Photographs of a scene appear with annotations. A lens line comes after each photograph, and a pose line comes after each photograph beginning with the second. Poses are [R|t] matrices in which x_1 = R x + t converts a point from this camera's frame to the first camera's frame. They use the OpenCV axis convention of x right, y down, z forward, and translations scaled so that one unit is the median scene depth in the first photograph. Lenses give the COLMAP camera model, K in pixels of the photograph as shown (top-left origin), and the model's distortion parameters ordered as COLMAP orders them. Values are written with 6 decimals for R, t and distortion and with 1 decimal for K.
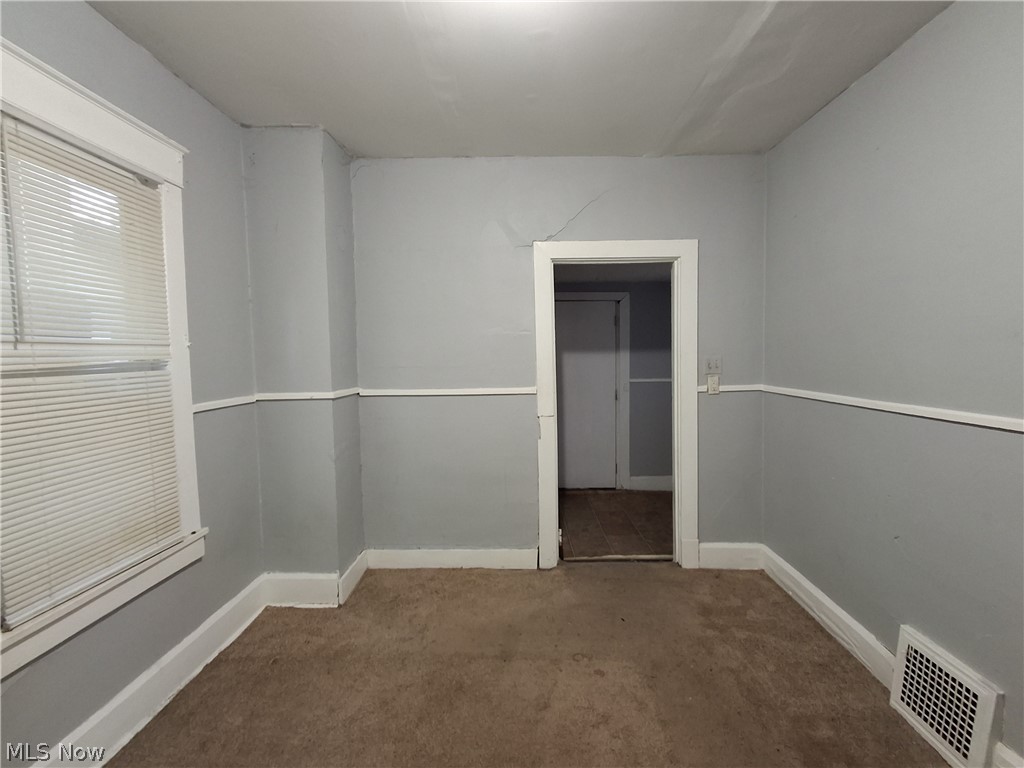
lens RADIAL K [[465.7, 0, 512.9], [0, 465.7, 382.0], [0, 0, 1]] dist [0.000815, -0.003010]
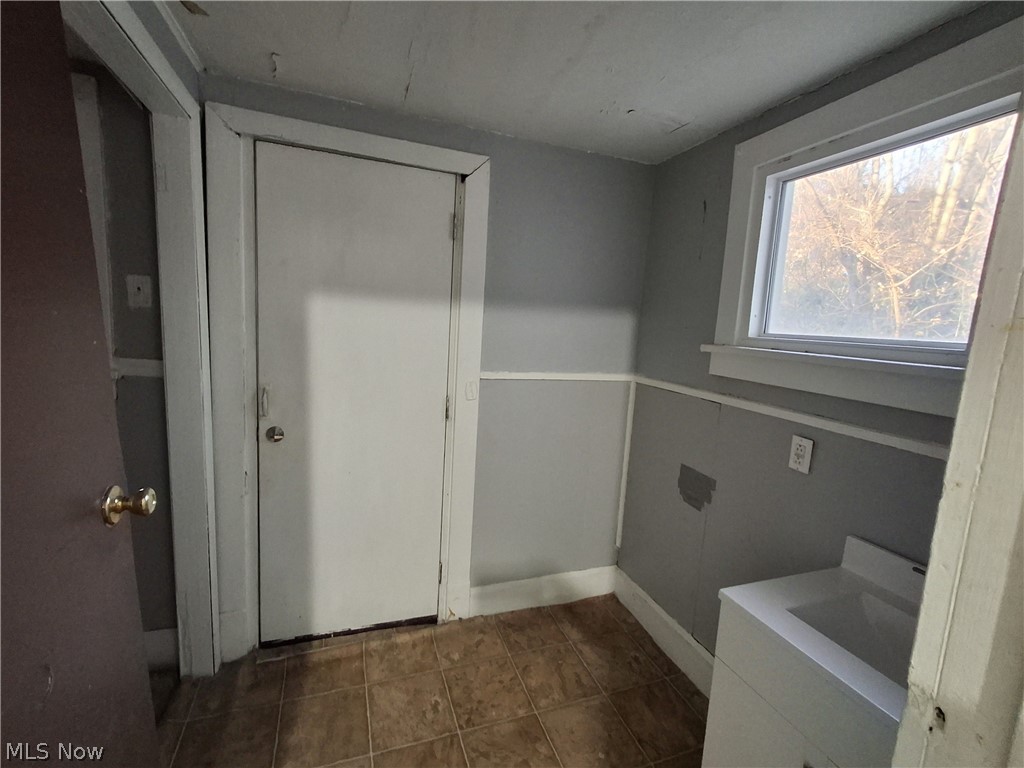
lens RADIAL K [[465.7, 0, 511.0], [0, 465.7, 388.2], [0, 0, 1]] dist [0.000815, -0.003010]
pose [[0.920118, 0.019065, 0.391177, 0.111254], [-0.047911, 0.996792, 0.064115, -0.019324], [-0.388700, -0.077736, 0.918079, 0.599792]]
